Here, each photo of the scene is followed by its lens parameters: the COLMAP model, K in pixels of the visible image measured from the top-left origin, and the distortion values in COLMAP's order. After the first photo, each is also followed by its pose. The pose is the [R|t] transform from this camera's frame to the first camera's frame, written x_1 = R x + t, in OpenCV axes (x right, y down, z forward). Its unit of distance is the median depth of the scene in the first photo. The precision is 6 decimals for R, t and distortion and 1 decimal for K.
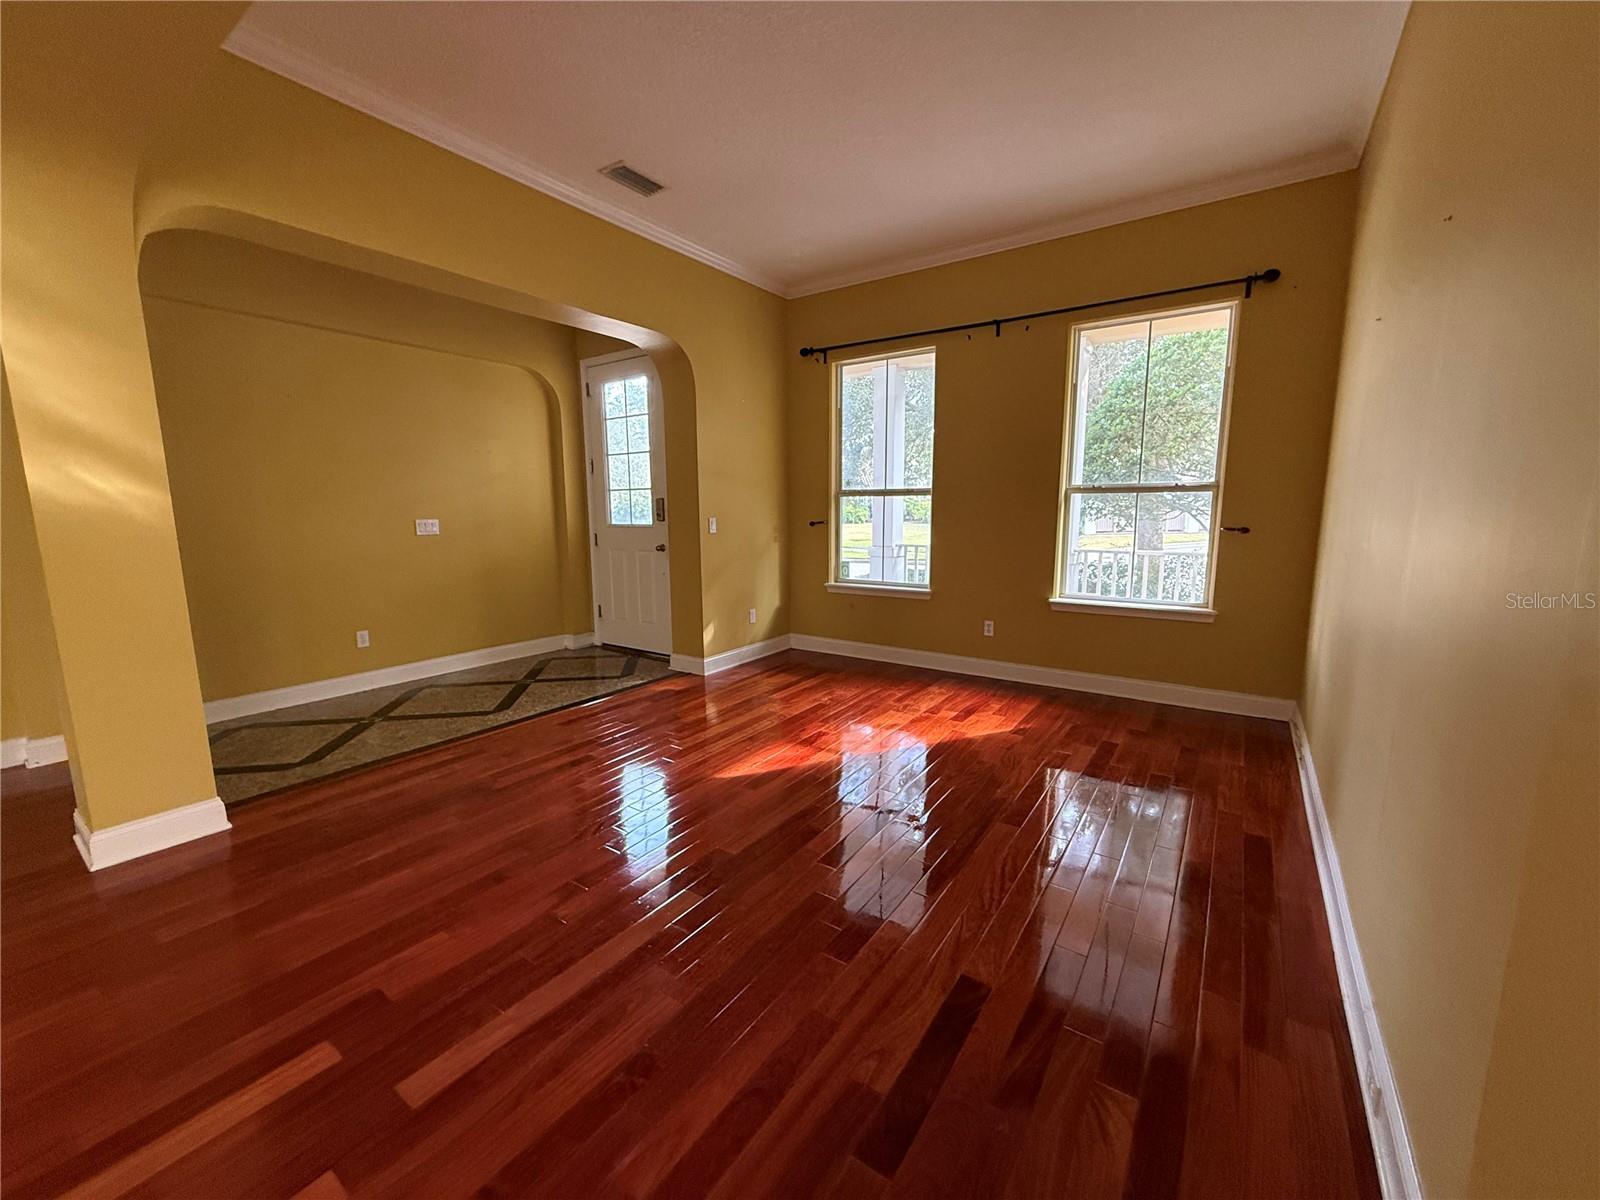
lens RADIAL K [[638.0, 0, 800.0], [0, 638.0, 600.0], [0, 0, 1]] dist [-0.000690, -0.000016]
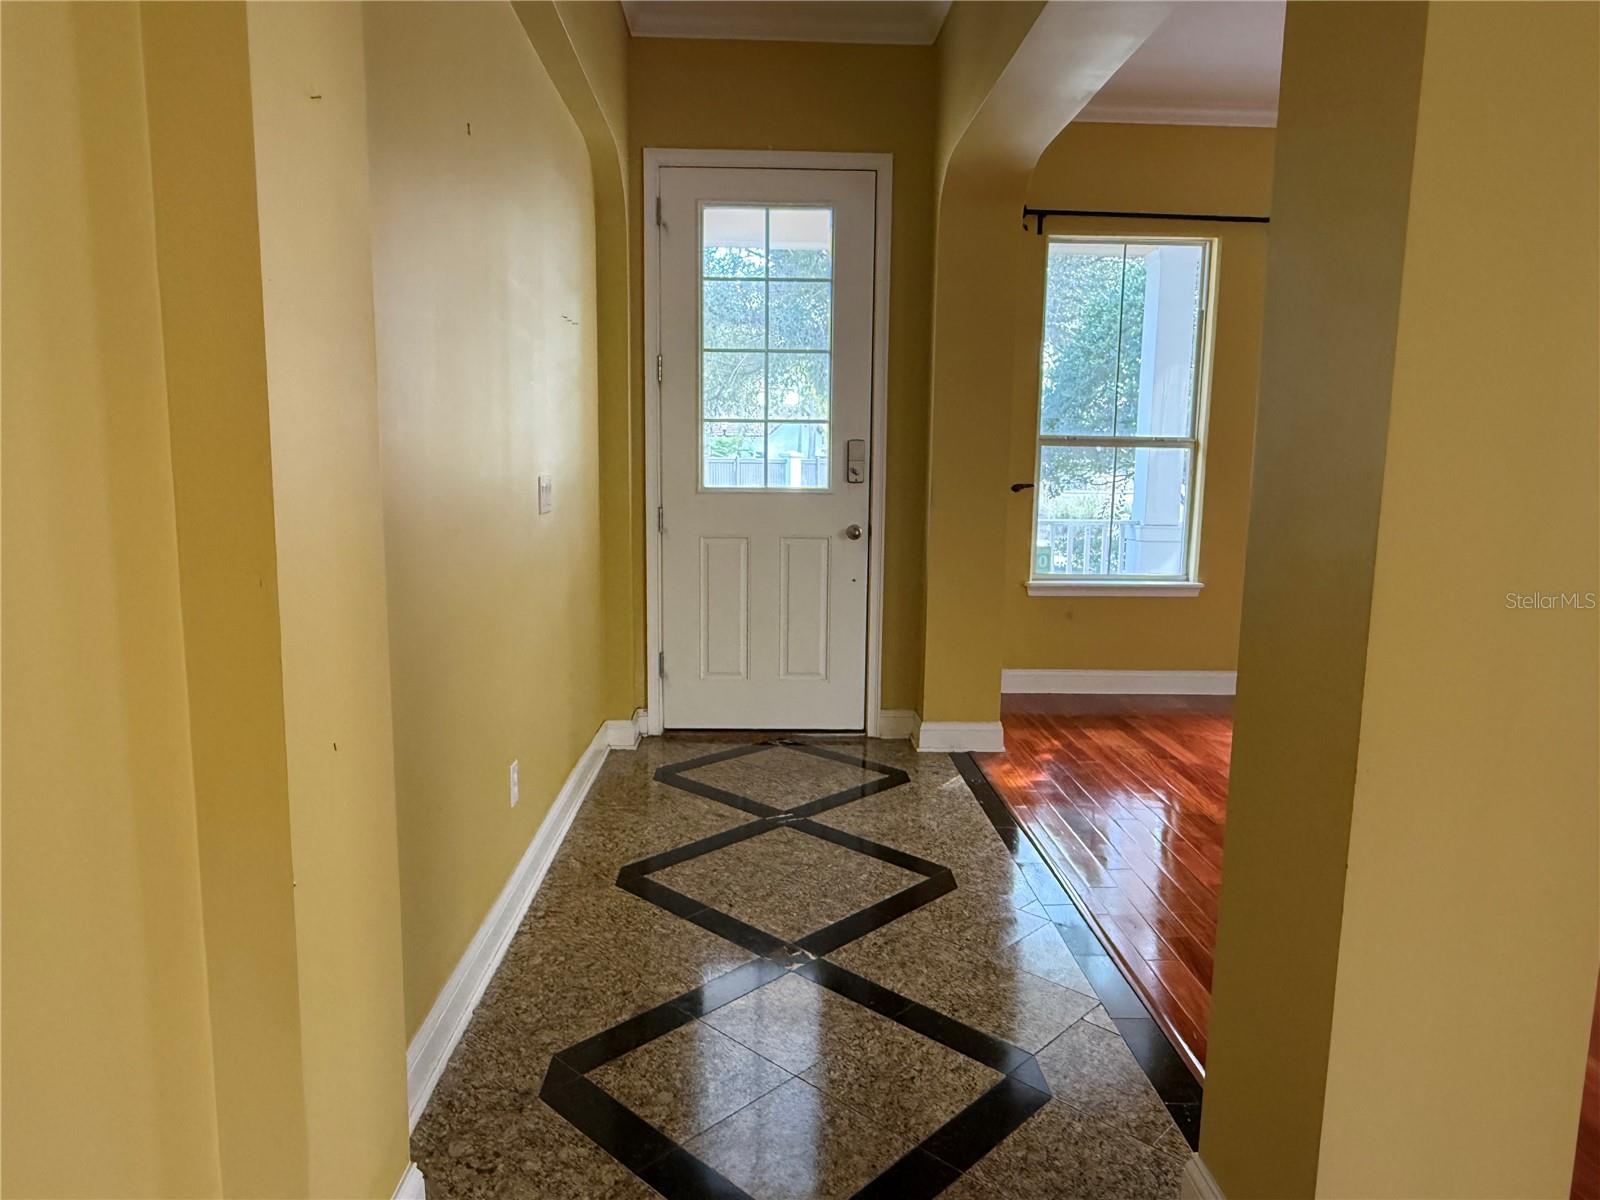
lens RADIAL K [[1027.3, 0, 800.0], [0, 1027.3, 600.0], [0, 0, 1]] dist [0.002016, 0.000320]
pose [[0.801360, -0.062960, 0.594859, -0.765346], [0.067775, 0.997598, 0.014284, -0.040053], [-0.594330, 0.028870, 0.803703, 0.329156]]
